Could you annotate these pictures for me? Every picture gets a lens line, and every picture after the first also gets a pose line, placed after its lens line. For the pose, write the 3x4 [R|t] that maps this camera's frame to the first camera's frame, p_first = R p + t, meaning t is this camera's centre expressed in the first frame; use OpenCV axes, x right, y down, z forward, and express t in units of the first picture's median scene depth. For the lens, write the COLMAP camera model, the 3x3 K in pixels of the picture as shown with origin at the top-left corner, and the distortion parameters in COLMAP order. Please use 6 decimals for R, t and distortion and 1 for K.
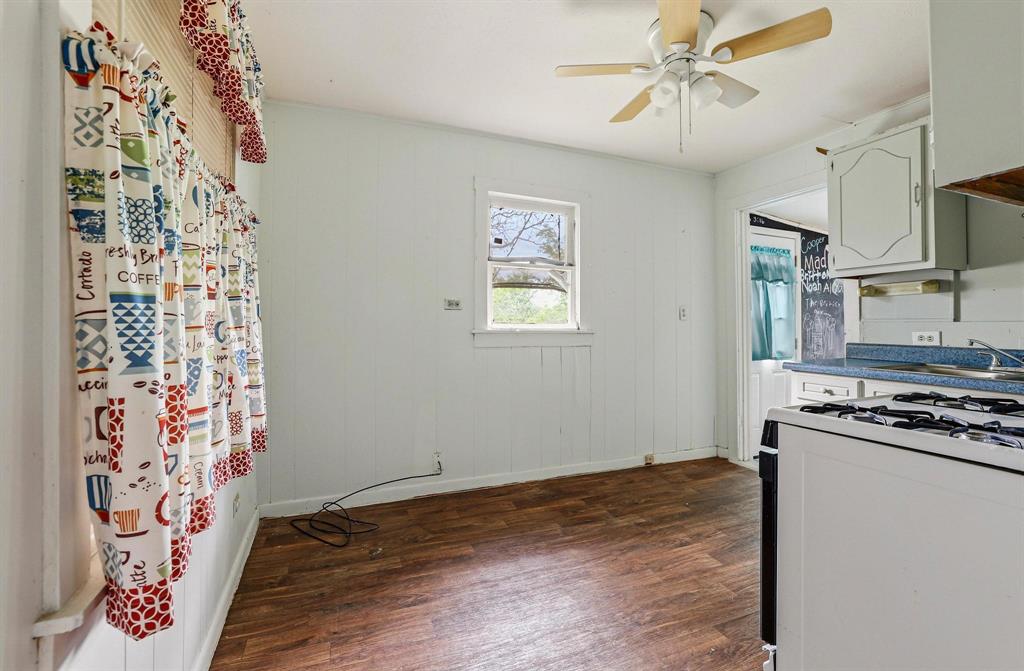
lens RADIAL K [[445.8, 0, 510.3], [0, 445.8, 328.6], [0, 0, 1]] dist [-0.005631, -0.000261]
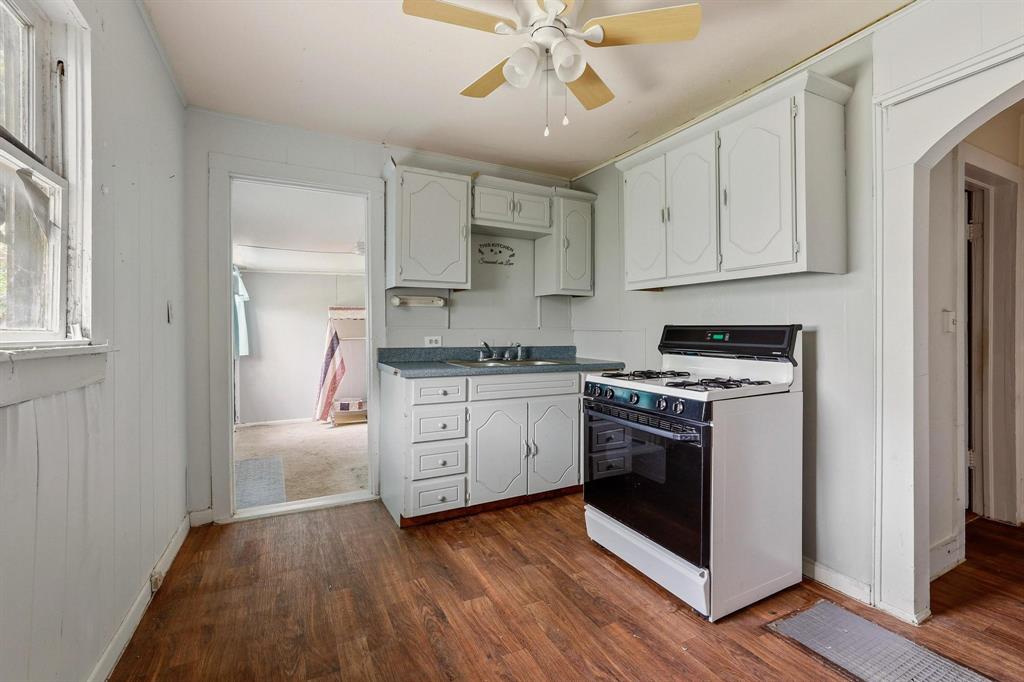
lens RADIAL K [[448.0, 0, 510.8], [0, 448.0, 334.5], [0, 0, 1]] dist [-0.003731, 0.001377]
pose [[-0.100321, -0.011053, 0.994894, -0.373795], [0.002243, 0.999933, 0.011335, -0.013004], [-0.994953, 0.003369, -0.100289, 0.896733]]
